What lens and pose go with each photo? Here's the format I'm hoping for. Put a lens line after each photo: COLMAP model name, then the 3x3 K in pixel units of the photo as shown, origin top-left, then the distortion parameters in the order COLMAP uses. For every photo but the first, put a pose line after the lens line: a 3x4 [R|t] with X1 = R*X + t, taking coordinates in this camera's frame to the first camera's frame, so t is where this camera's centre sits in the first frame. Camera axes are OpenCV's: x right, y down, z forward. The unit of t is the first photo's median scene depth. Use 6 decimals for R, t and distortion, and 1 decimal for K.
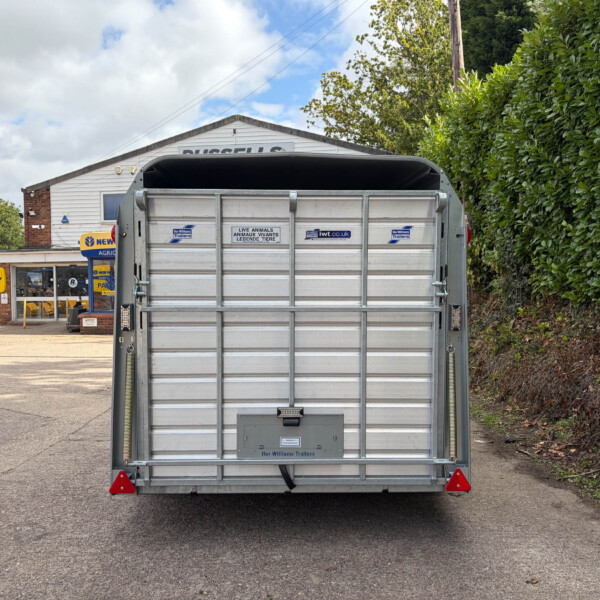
lens RADIAL K [[609.8, 0, 298.7], [0, 609.8, 298.7], [0, 0, 1]] dist [0.023794, 0.000000]
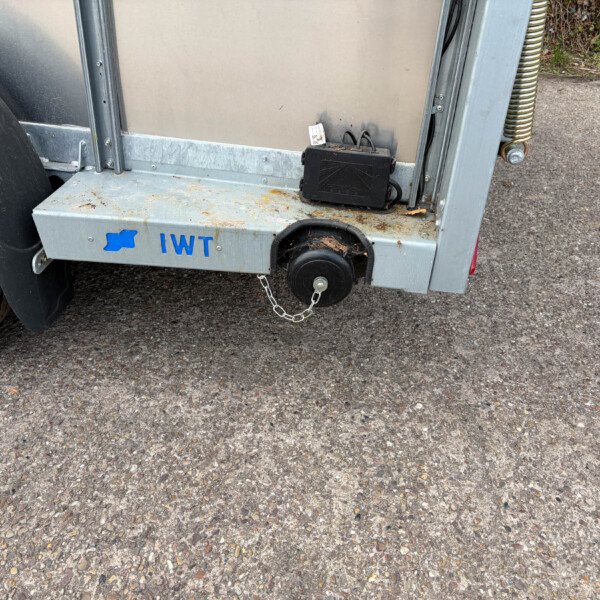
lens RADIAL K [[609.8, 0, 306.4], [0, 609.8, 302.4], [0, 0, 1]] dist [0.023794, 0.000000]
pose [[0.152197, -0.538459, 0.828793, -0.583030], [0.010904, 0.839426, 0.543365, 0.163487], [-0.988290, -0.073661, 0.133629, 1.044612]]
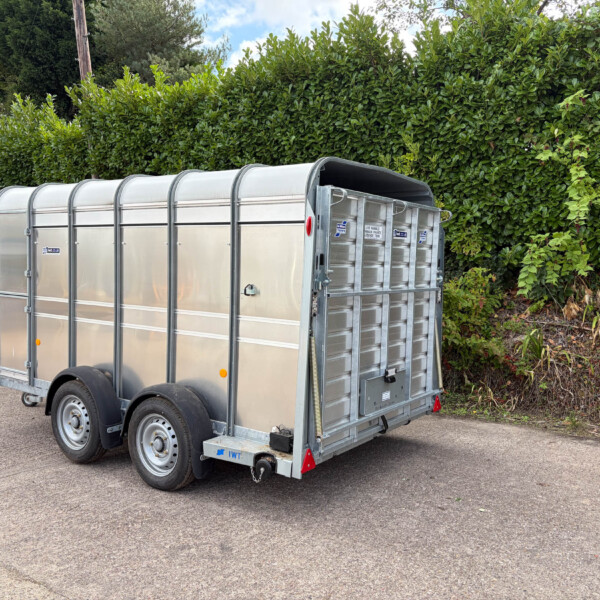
lens RADIAL K [[609.8, 0, 303.0], [0, 609.8, 302.8], [0, 0, 1]] dist [0.023794, 0.000000]
pose [[0.594750, -0.041272, 0.802851, -1.134489], [0.029235, 0.999131, 0.029704, -0.002977], [-0.803379, 0.005805, 0.595440, 0.379876]]
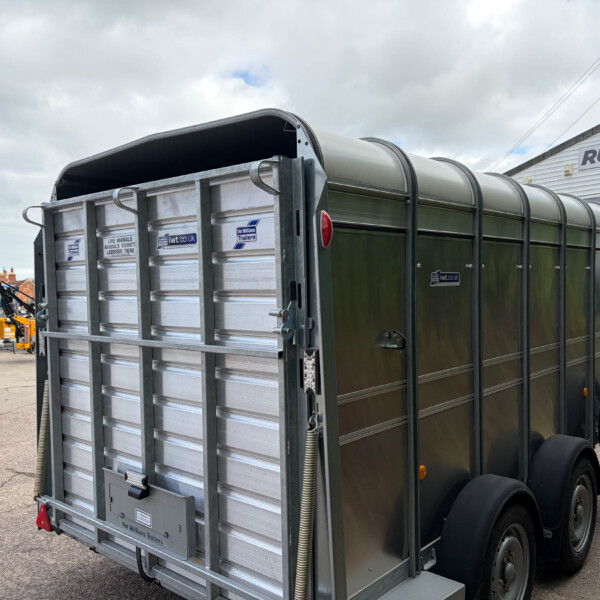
lens RADIAL K [[609.8, 0, 301.8], [0, 609.8, 305.5], [0, 0, 1]] dist [0.023794, 0.000000]
pose [[0.739769, 0.015012, -0.672693, 0.636528], [-0.029078, 0.999530, -0.009672, -0.025949], [0.672232, 0.026716, 0.739858, 0.564329]]
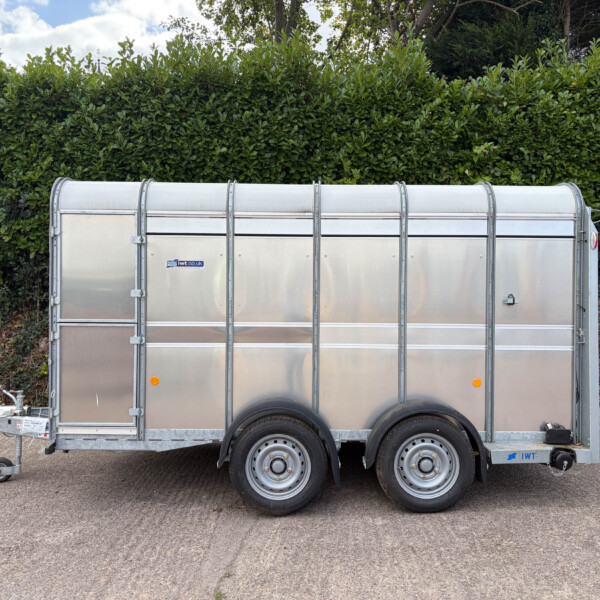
lens RADIAL K [[609.8, 0, 296.9], [0, 609.8, 298.4], [0, 0, 1]] dist [0.023794, 0.000000]
pose [[0.004089, -0.015809, 0.999867, -1.498901], [0.058994, 0.998137, 0.015541, -0.042524], [-0.998250, 0.058923, 0.005014, 1.568043]]
